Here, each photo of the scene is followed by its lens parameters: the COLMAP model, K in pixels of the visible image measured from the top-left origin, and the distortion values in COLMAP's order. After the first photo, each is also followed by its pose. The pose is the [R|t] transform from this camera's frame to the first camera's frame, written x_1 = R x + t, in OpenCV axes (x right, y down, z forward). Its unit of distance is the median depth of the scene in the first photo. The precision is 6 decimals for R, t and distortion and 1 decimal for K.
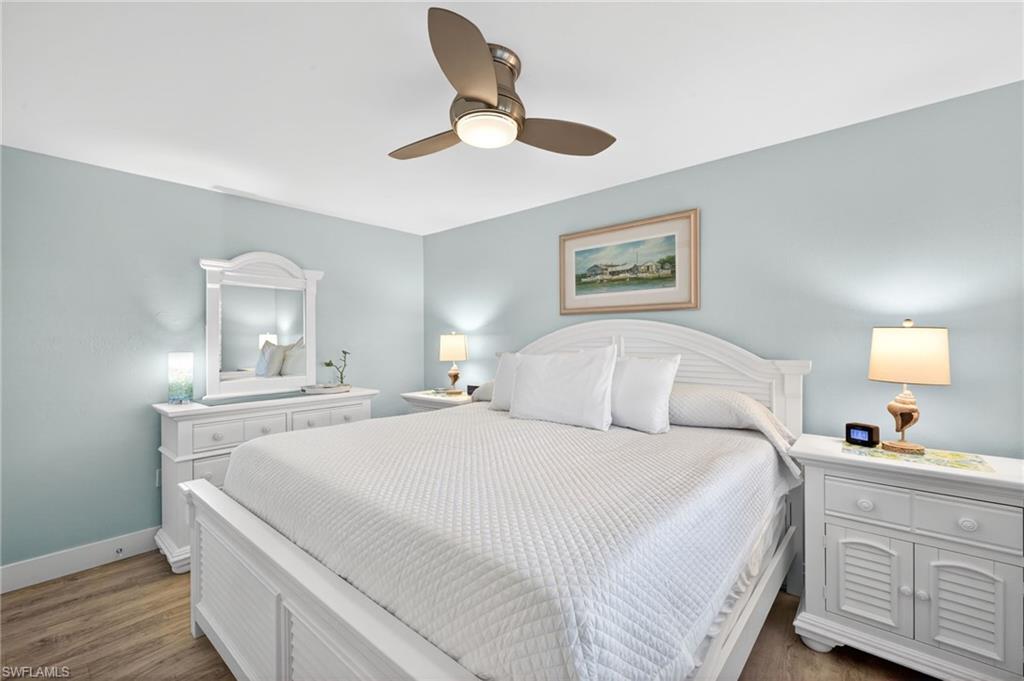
lens RADIAL K [[426.6, 0, 508.9], [0, 426.6, 340.0], [0, 0, 1]] dist [0.002437, -0.000576]
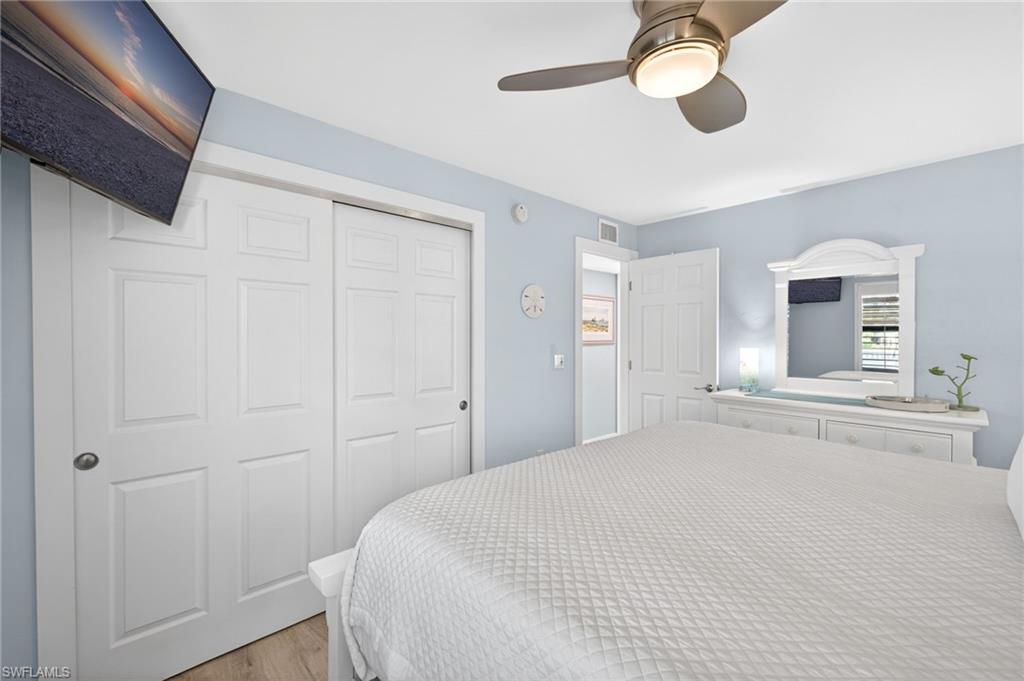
lens RADIAL K [[426.6, 0, 508.9], [0, 426.6, 340.0], [0, 0, 1]] dist [0.002437, -0.000576]
pose [[-0.114844, 0.016084, -0.993253, 0.423721], [-0.001620, 0.999865, 0.016378, -0.008220], [0.993382, 0.003490, -0.114802, 0.436360]]
